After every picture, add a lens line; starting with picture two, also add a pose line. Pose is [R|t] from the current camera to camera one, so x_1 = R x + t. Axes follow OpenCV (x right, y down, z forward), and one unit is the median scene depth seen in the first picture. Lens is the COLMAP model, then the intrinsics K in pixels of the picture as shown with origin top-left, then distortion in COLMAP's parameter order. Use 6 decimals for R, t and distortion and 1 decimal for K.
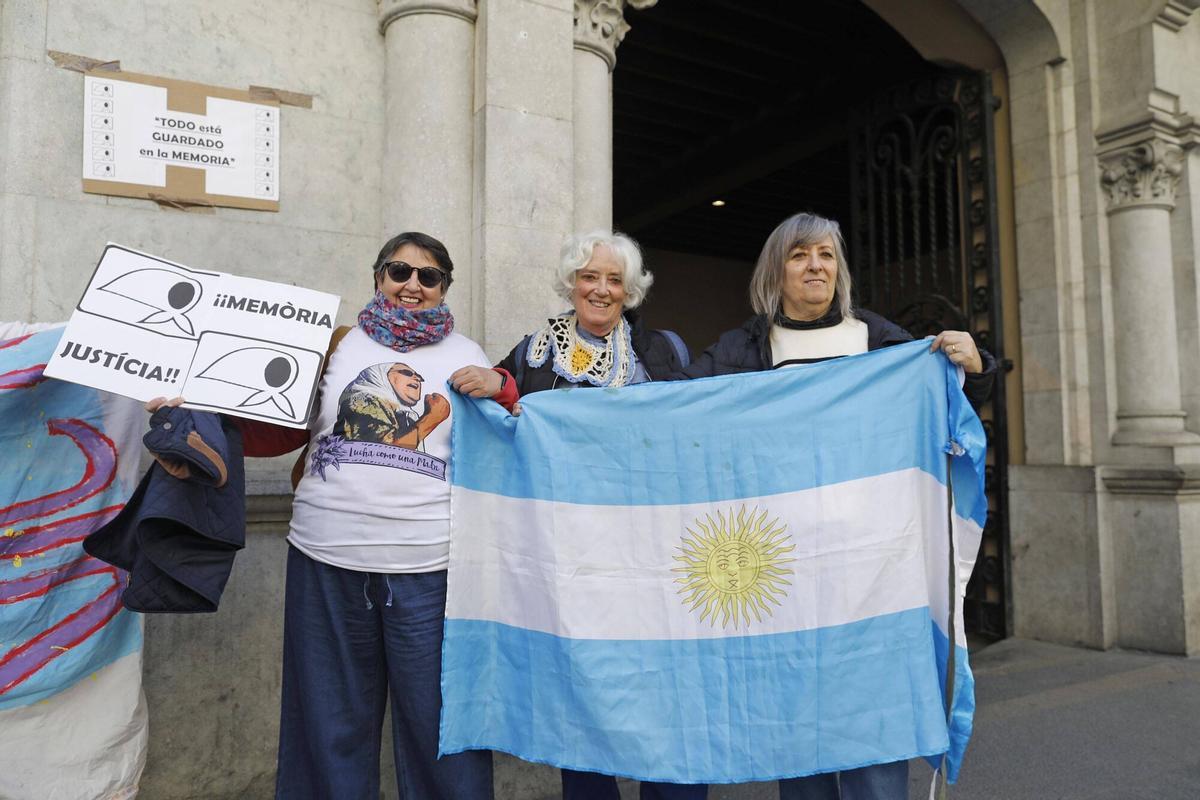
lens RADIAL K [[877.7, 0, 597.5], [0, 877.7, 388.3], [0, 0, 1]] dist [-0.058929, 0.058560]
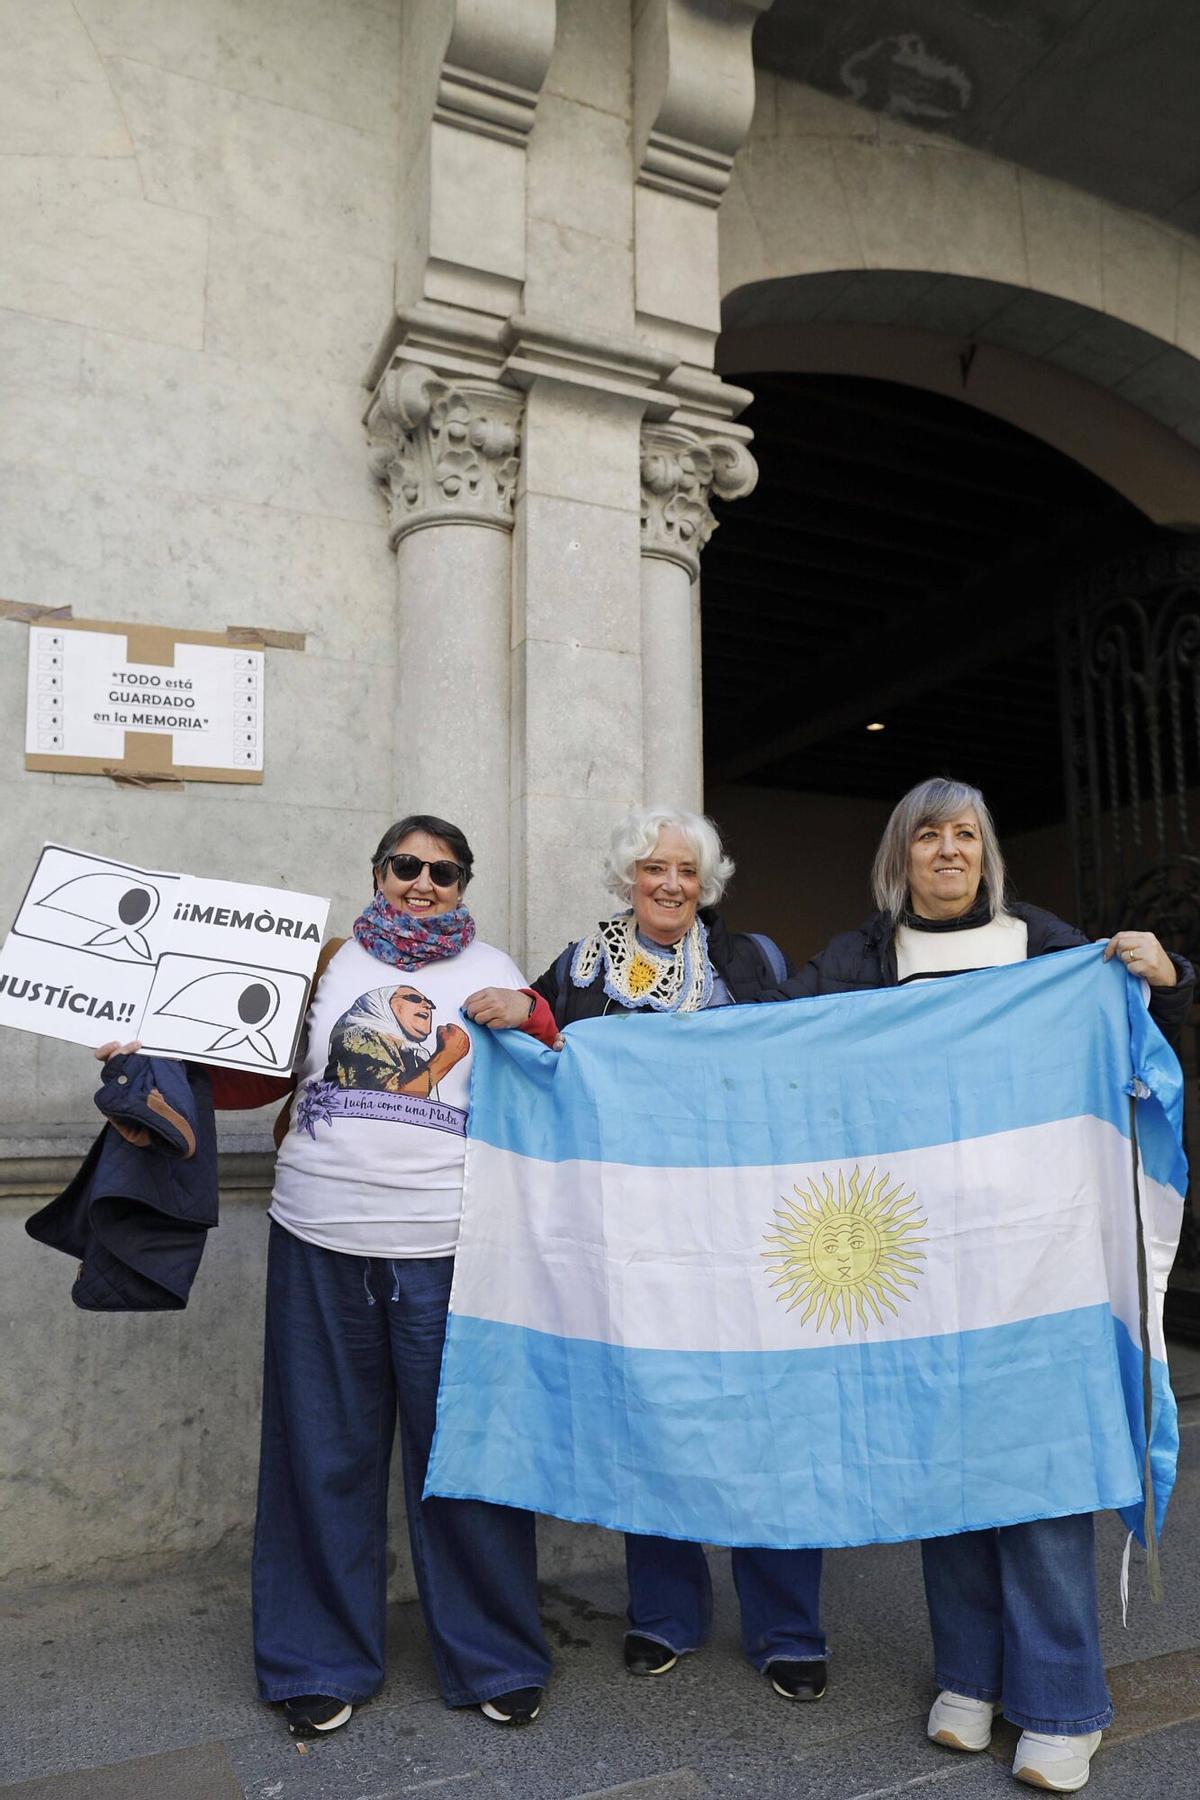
lens RADIAL K [[1285.8, 0, 600.0], [0, 1285.8, 900.0], [0, 0, 1]] dist [-0.058987, 0.059816]
pose [[0.995522, -0.018965, -0.092610, 0.035817], [0.012432, 0.997426, -0.070620, -0.014631], [0.093711, 0.069152, 0.993195, -0.096319]]
